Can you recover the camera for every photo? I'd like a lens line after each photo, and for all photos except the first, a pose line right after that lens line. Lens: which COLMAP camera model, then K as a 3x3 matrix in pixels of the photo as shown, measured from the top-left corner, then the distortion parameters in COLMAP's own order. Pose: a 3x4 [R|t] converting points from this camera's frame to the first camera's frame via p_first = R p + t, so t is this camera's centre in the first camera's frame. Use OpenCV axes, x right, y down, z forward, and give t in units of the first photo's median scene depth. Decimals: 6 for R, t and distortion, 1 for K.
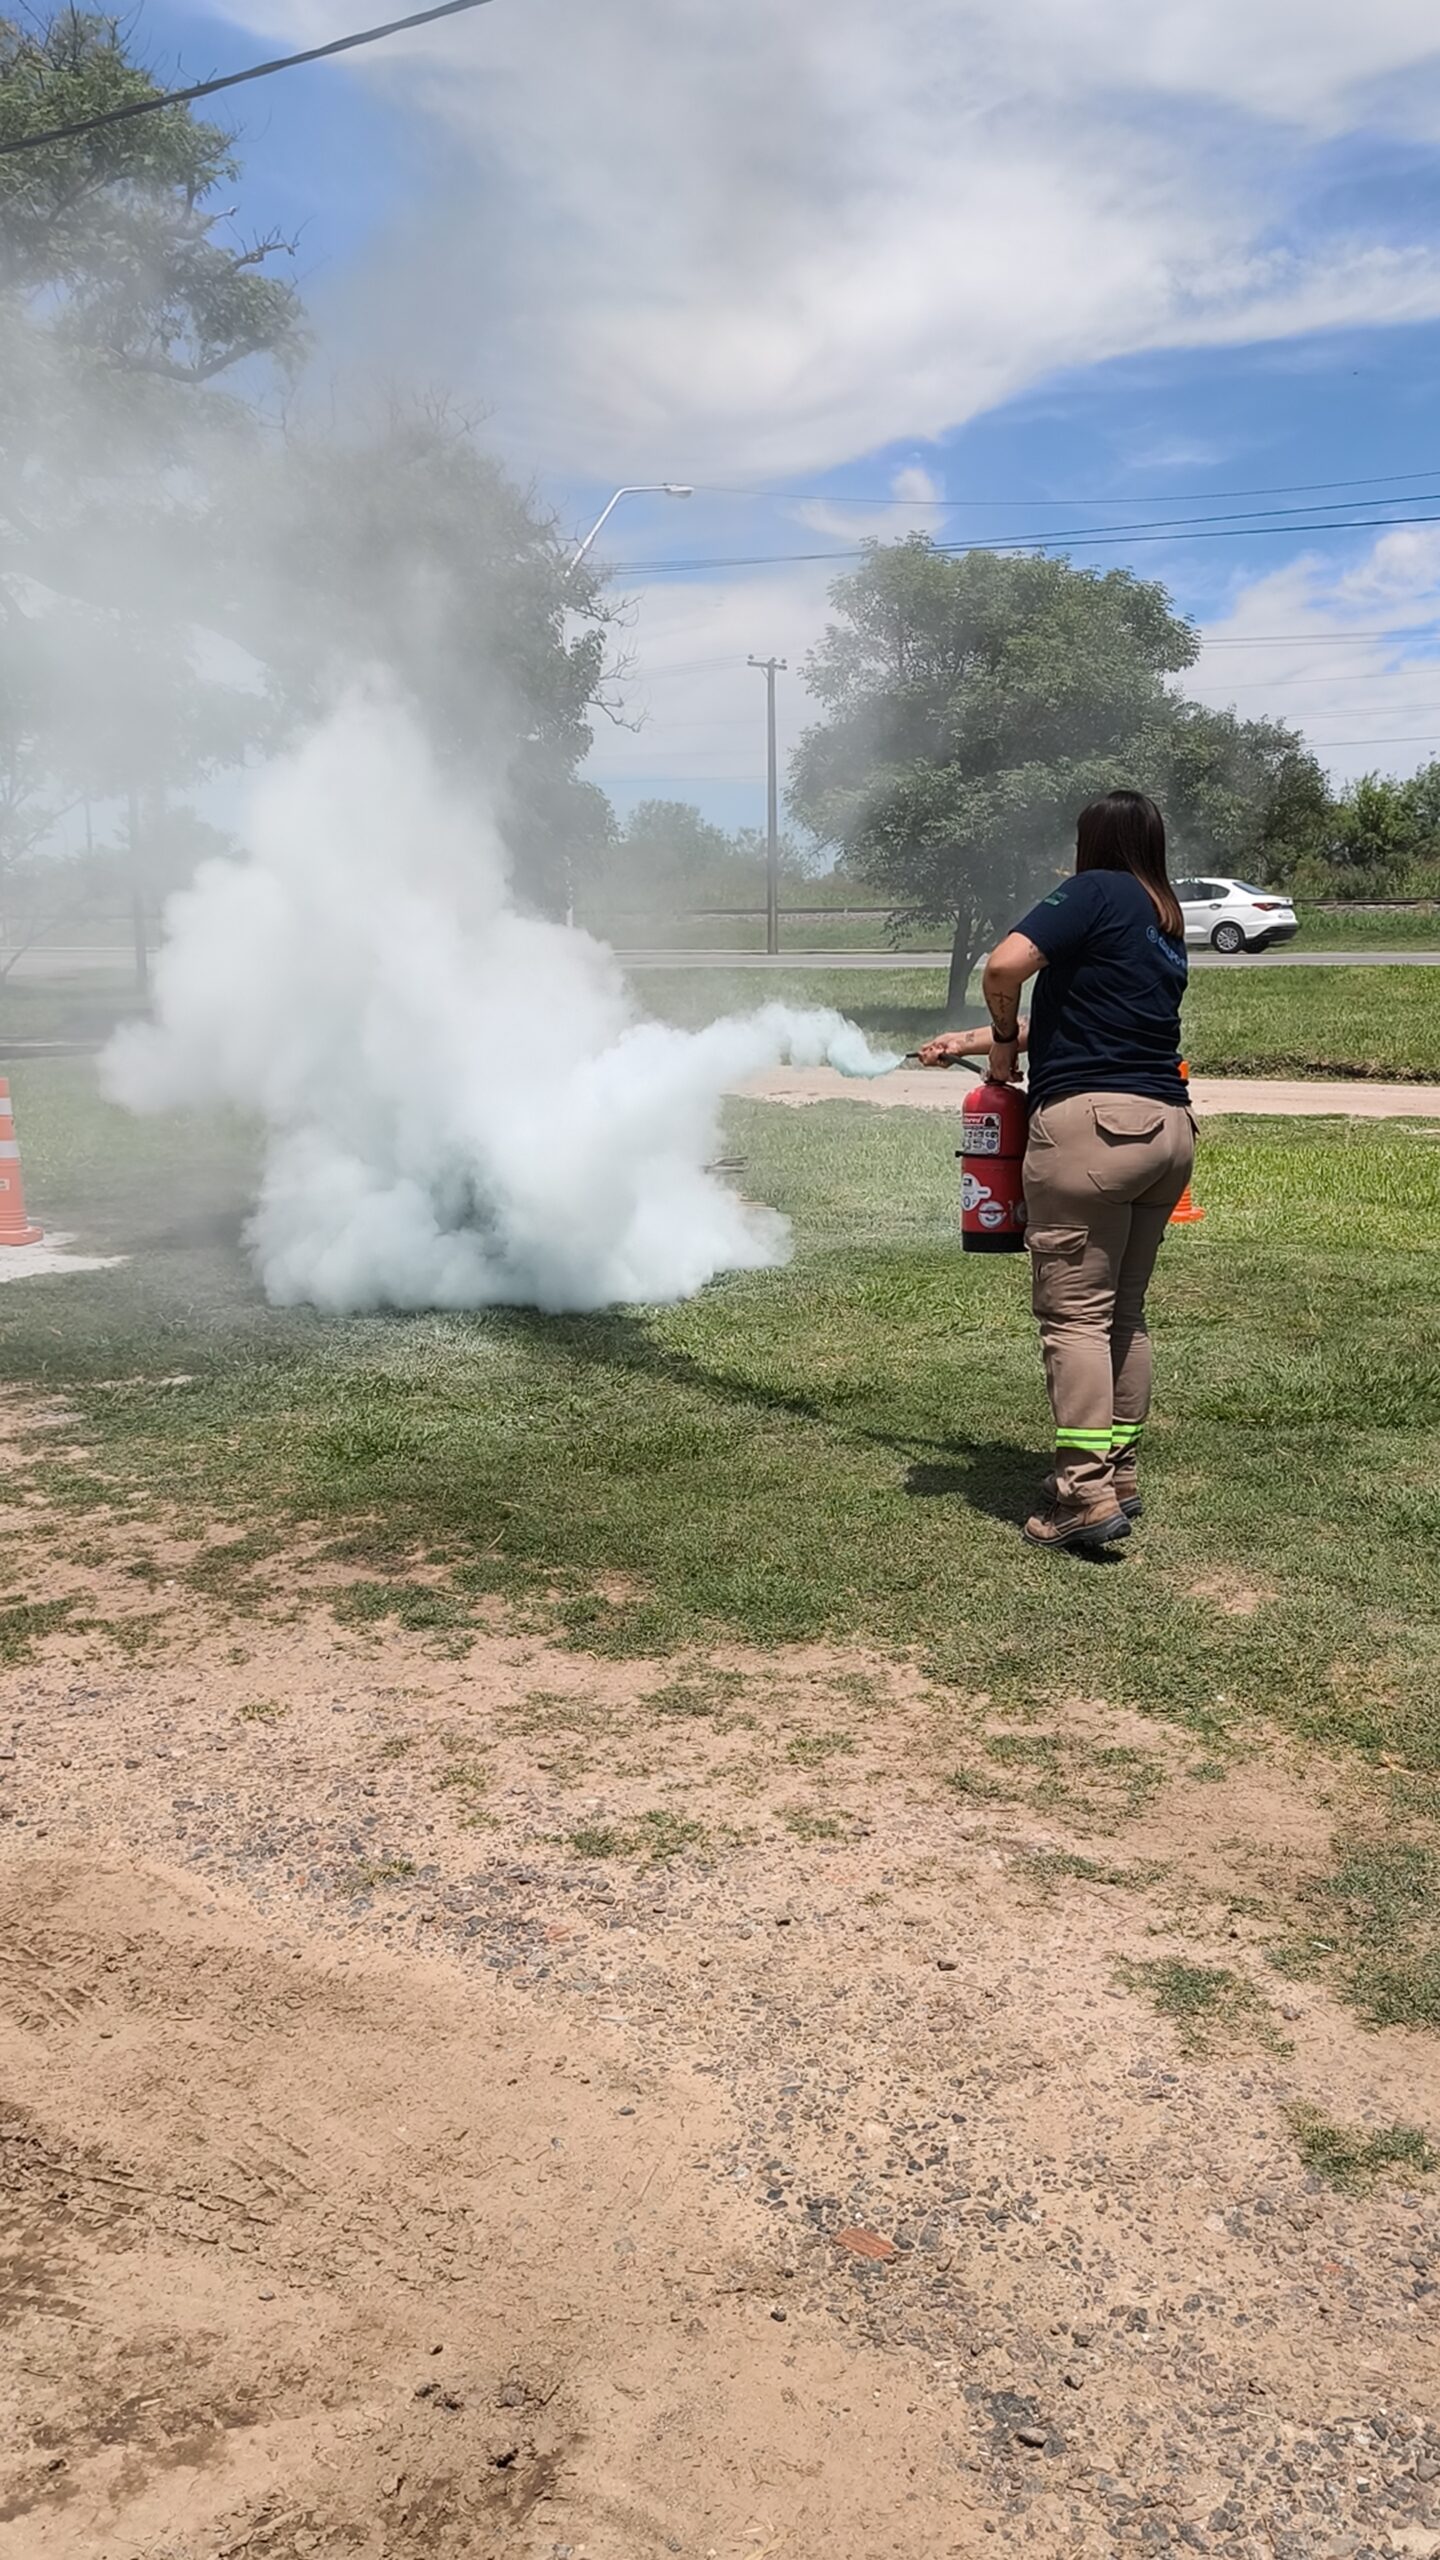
lens RADIAL K [[2291.8, 0, 730.7], [0, 2291.8, 1297.5], [0, 0, 1]] dist [0.013484, -0.036010]
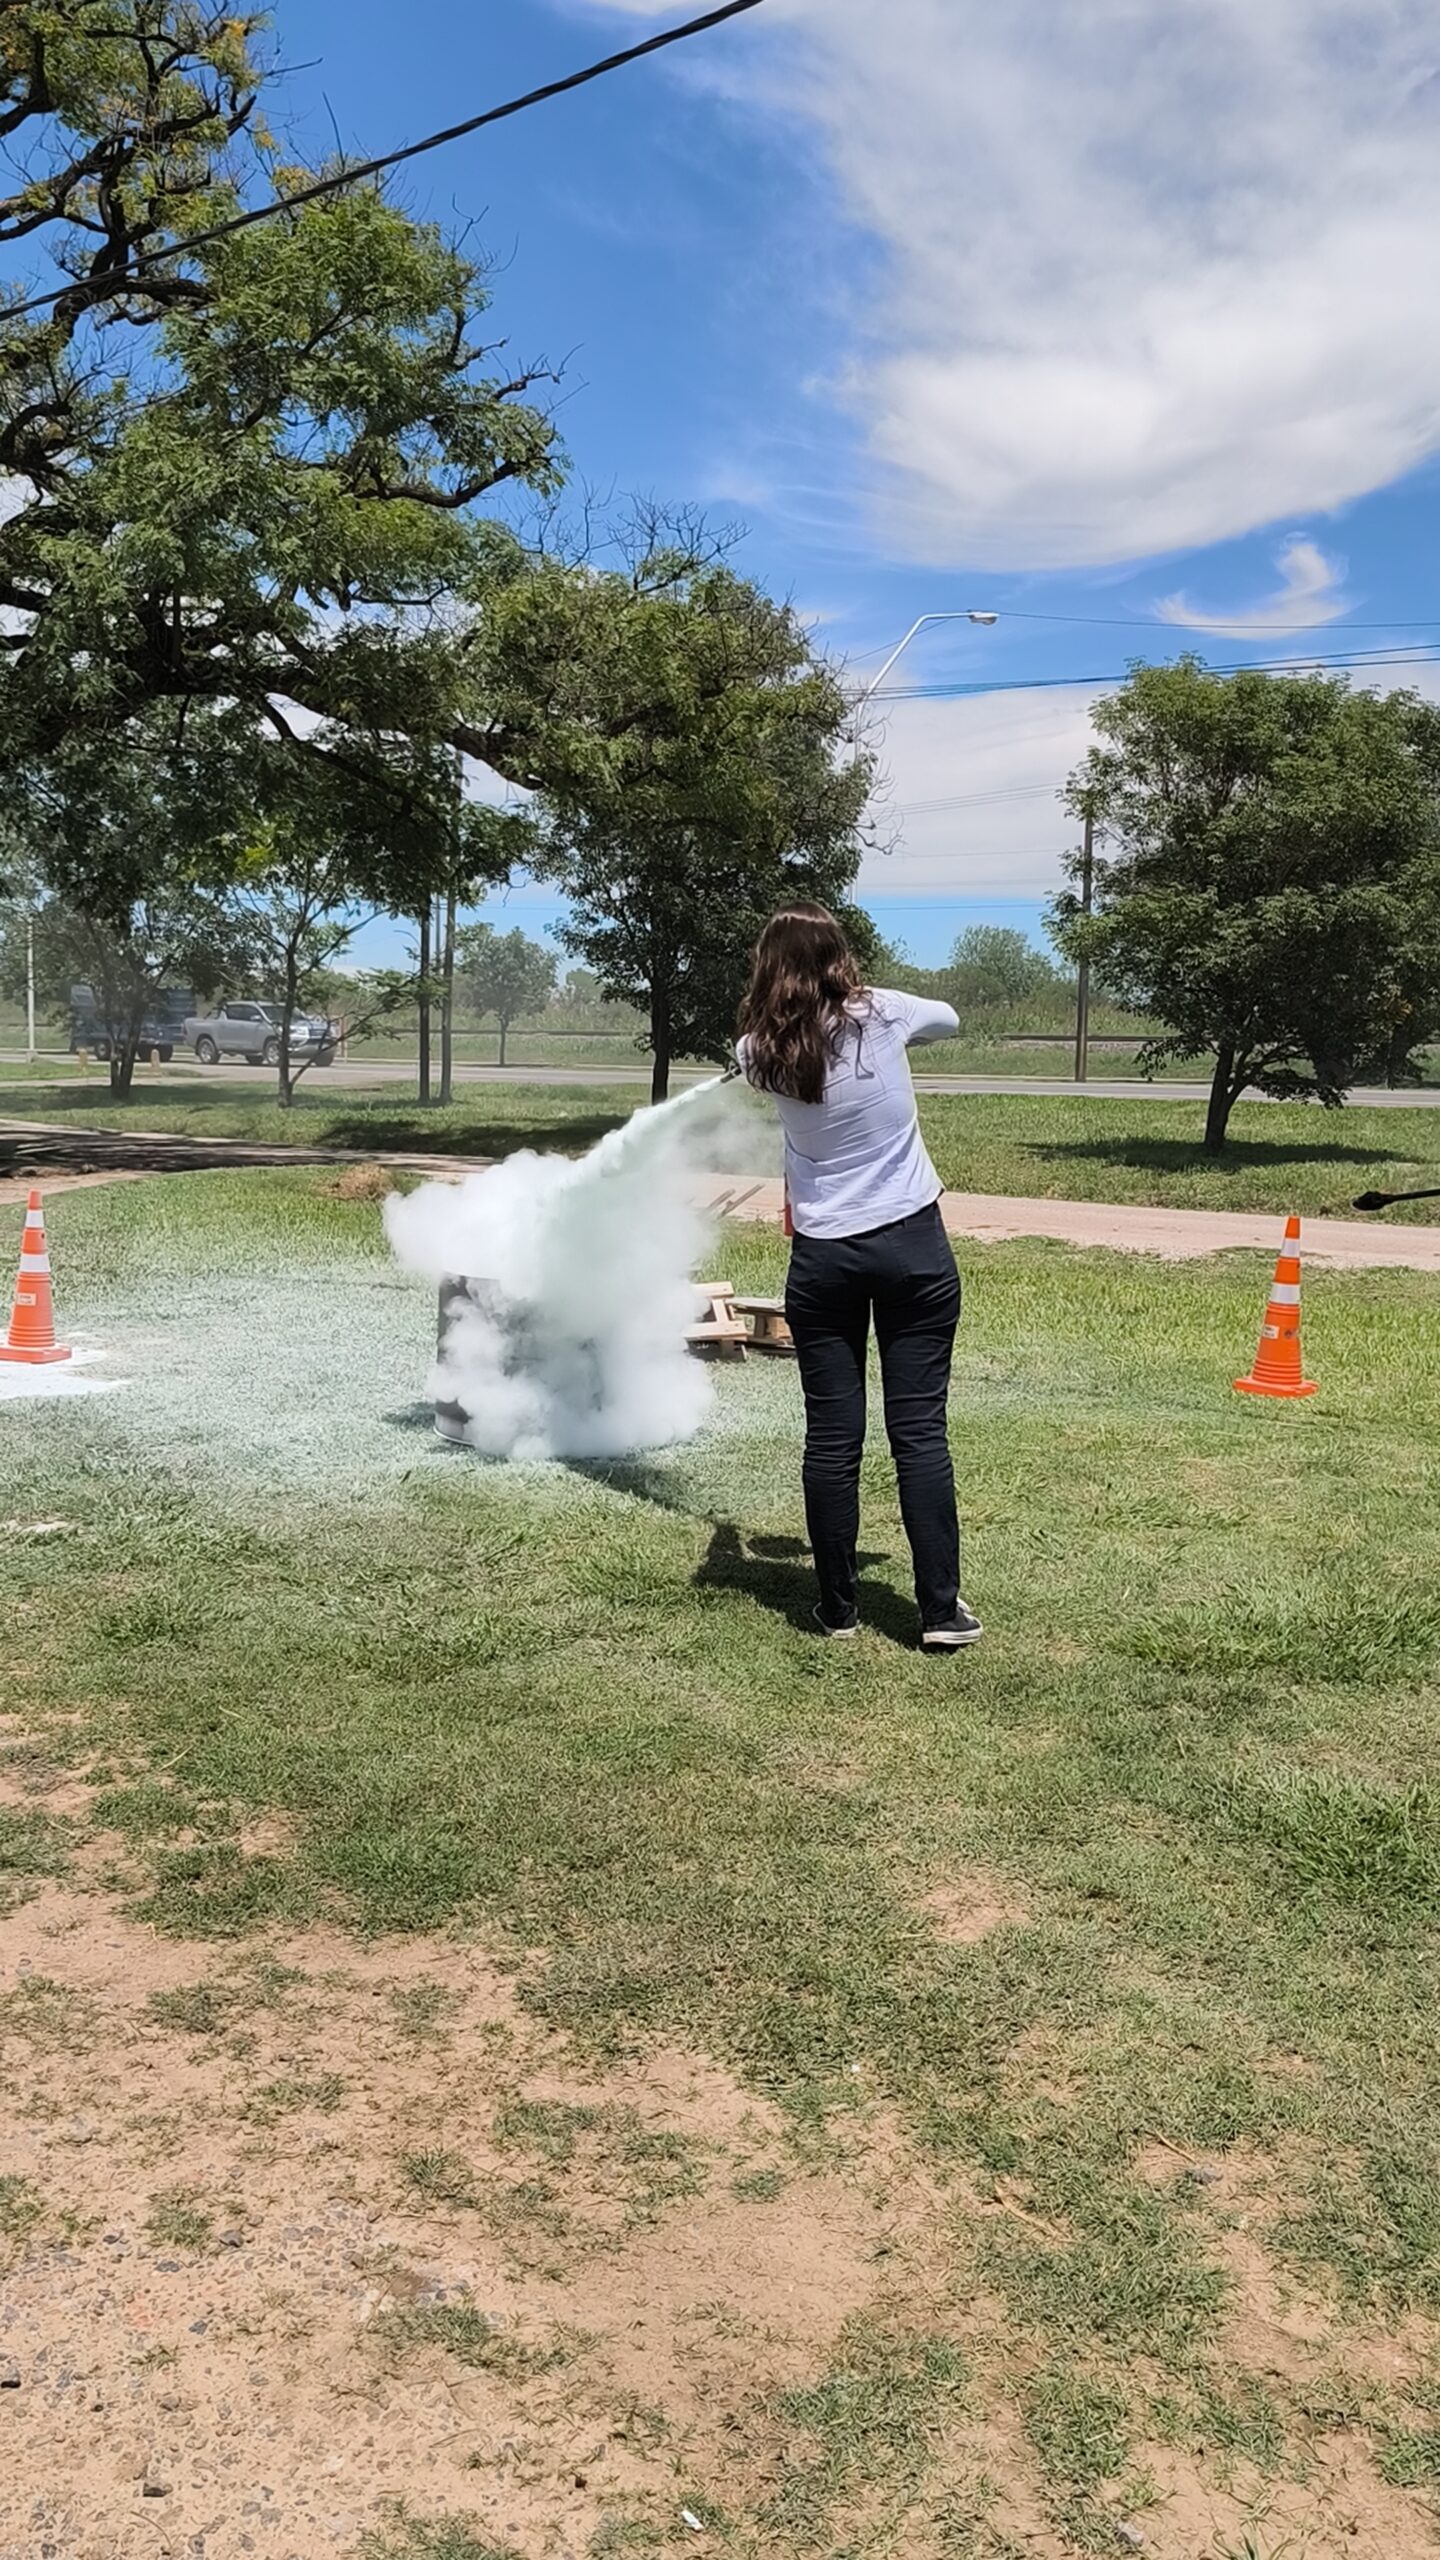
lens RADIAL K [[2291.8, 0, 699.0], [0, 2291.8, 1280.6], [0, 0, 1]] dist [0.013484, -0.036010]
pose [[0.986211, 0.039005, -0.160827, 0.231835], [-0.048595, 0.997240, -0.056128, -0.034878], [0.158194, 0.063169, 0.985385, 0.187626]]
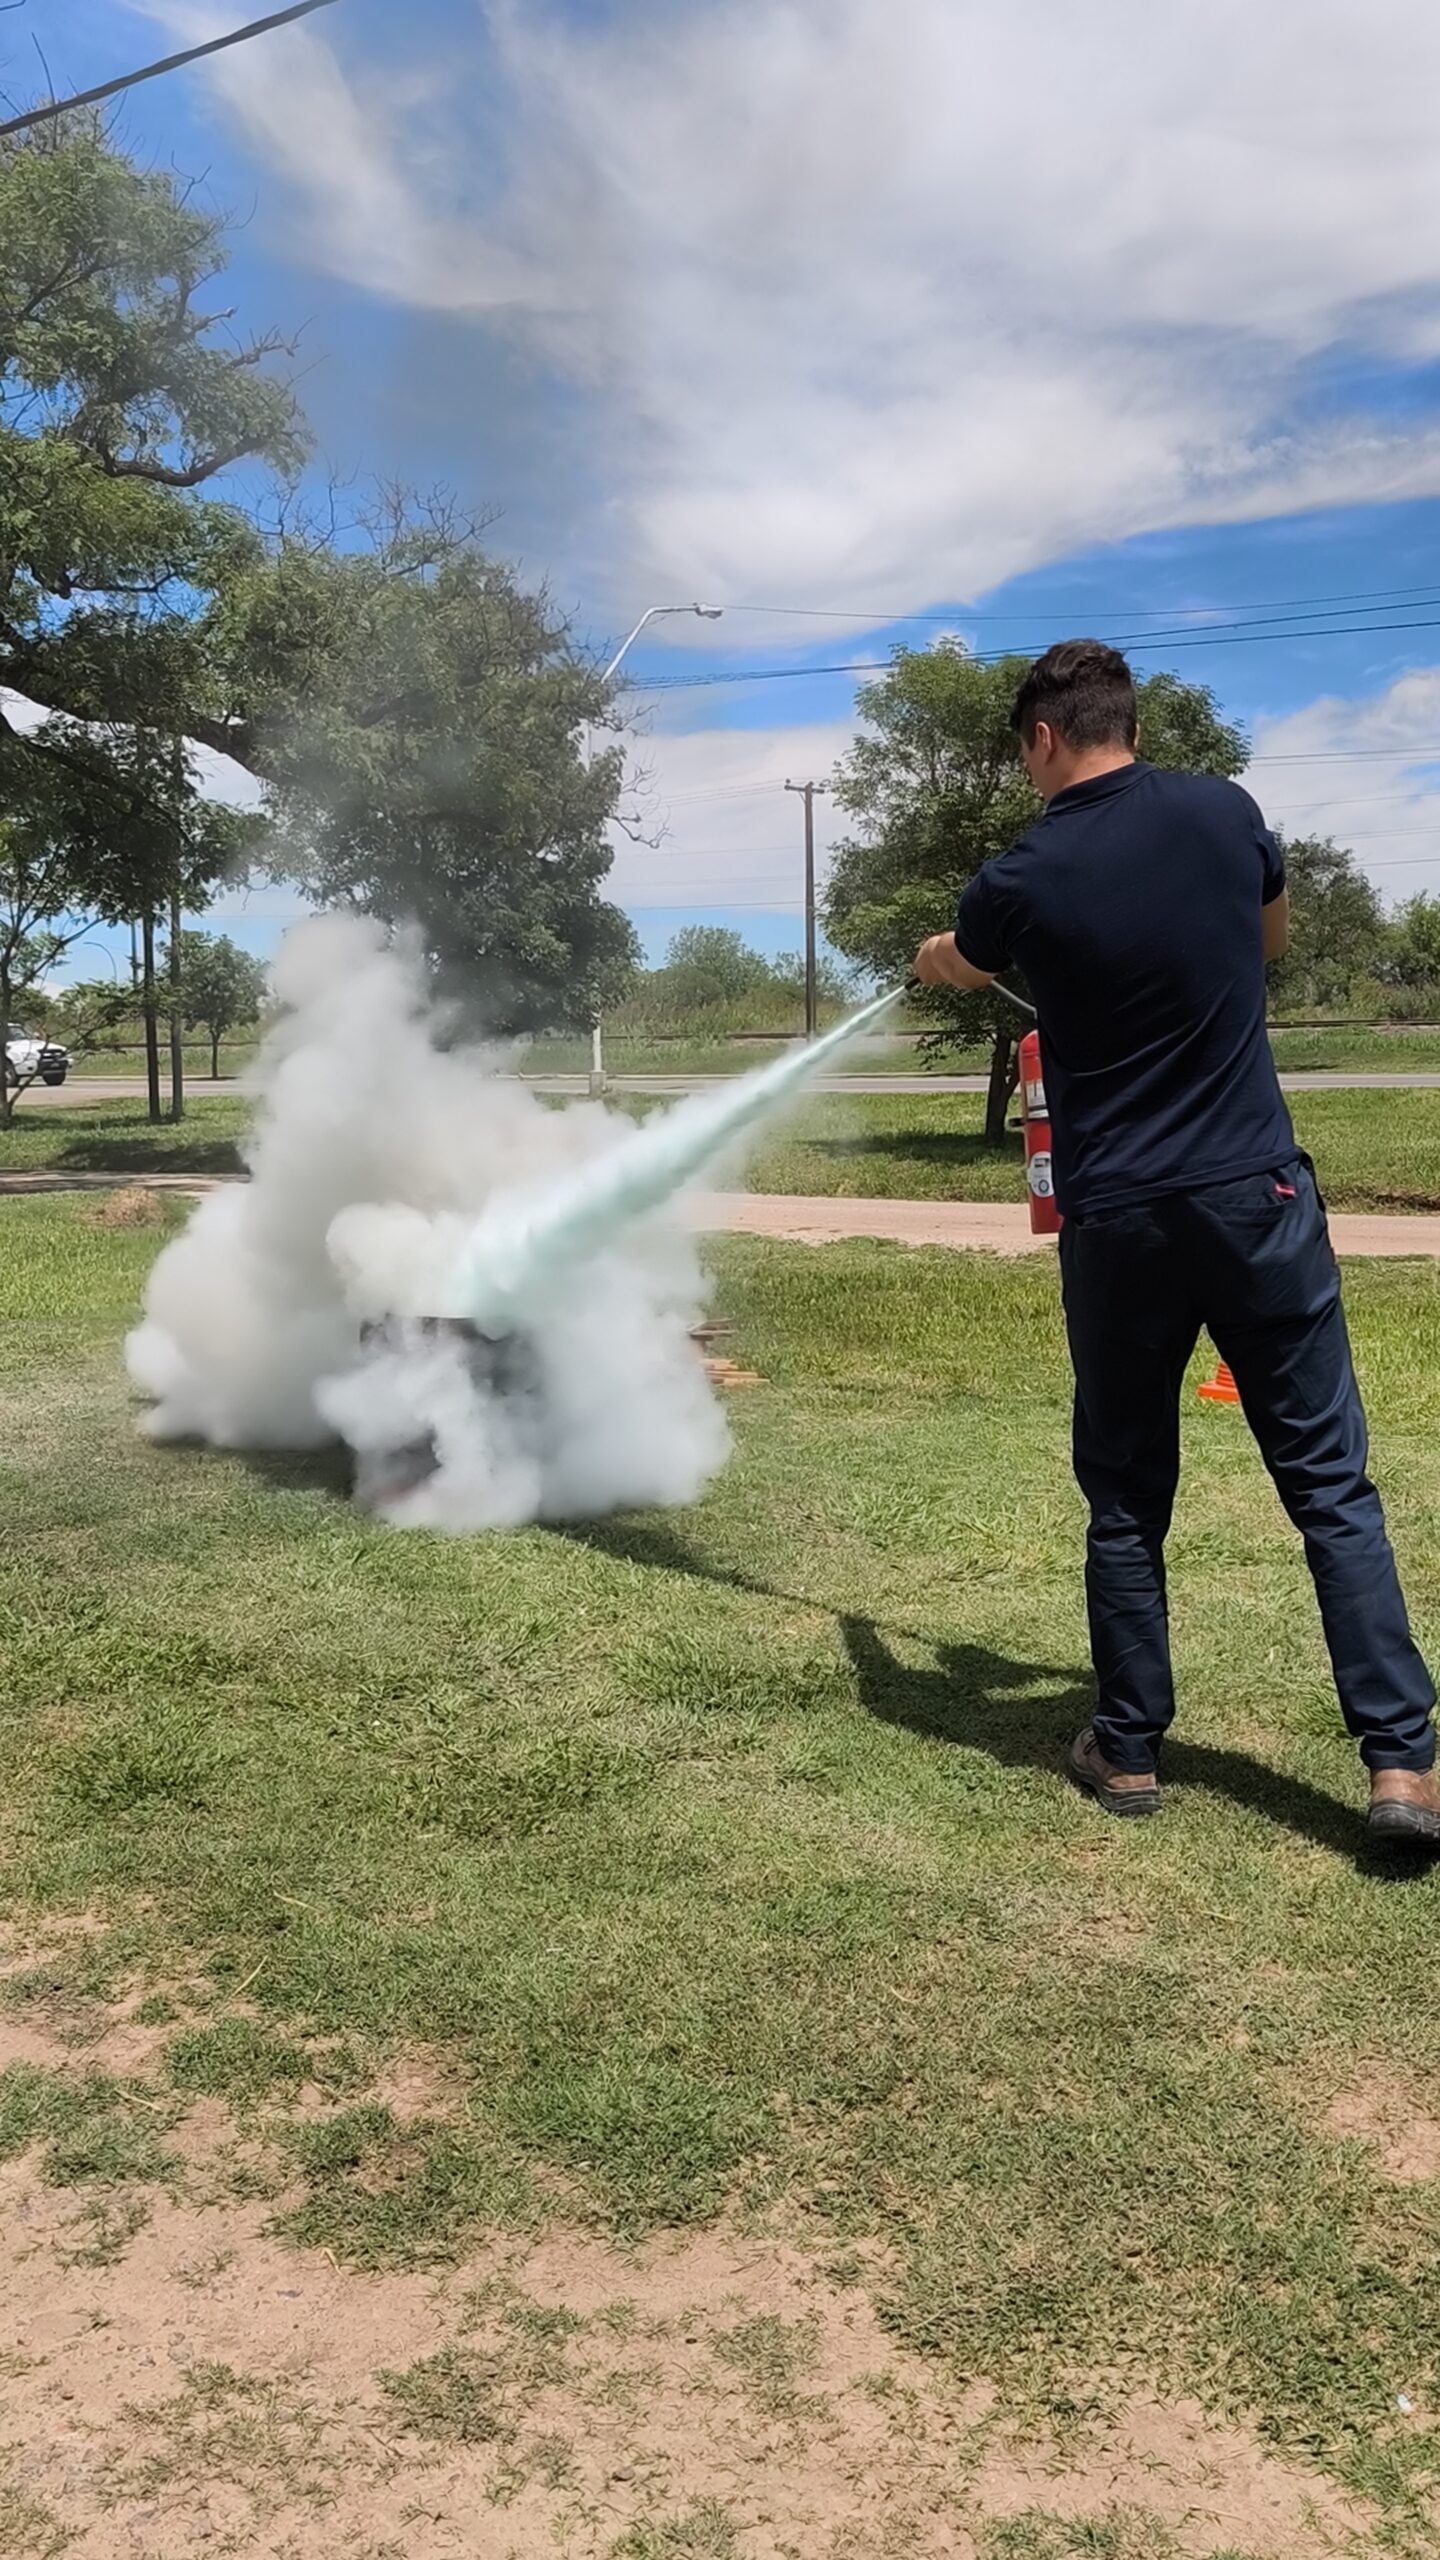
lens RADIAL K [[2291.8, 0, 726.4], [0, 2291.8, 1274.8], [0, 0, 1]] dist [0.013484, -0.036010]
pose [[0.999727, -0.003714, -0.023077, 0.052103], [0.002246, 0.997993, -0.063283, -0.055582], [0.023266, 0.063214, 0.997729, 0.353535]]
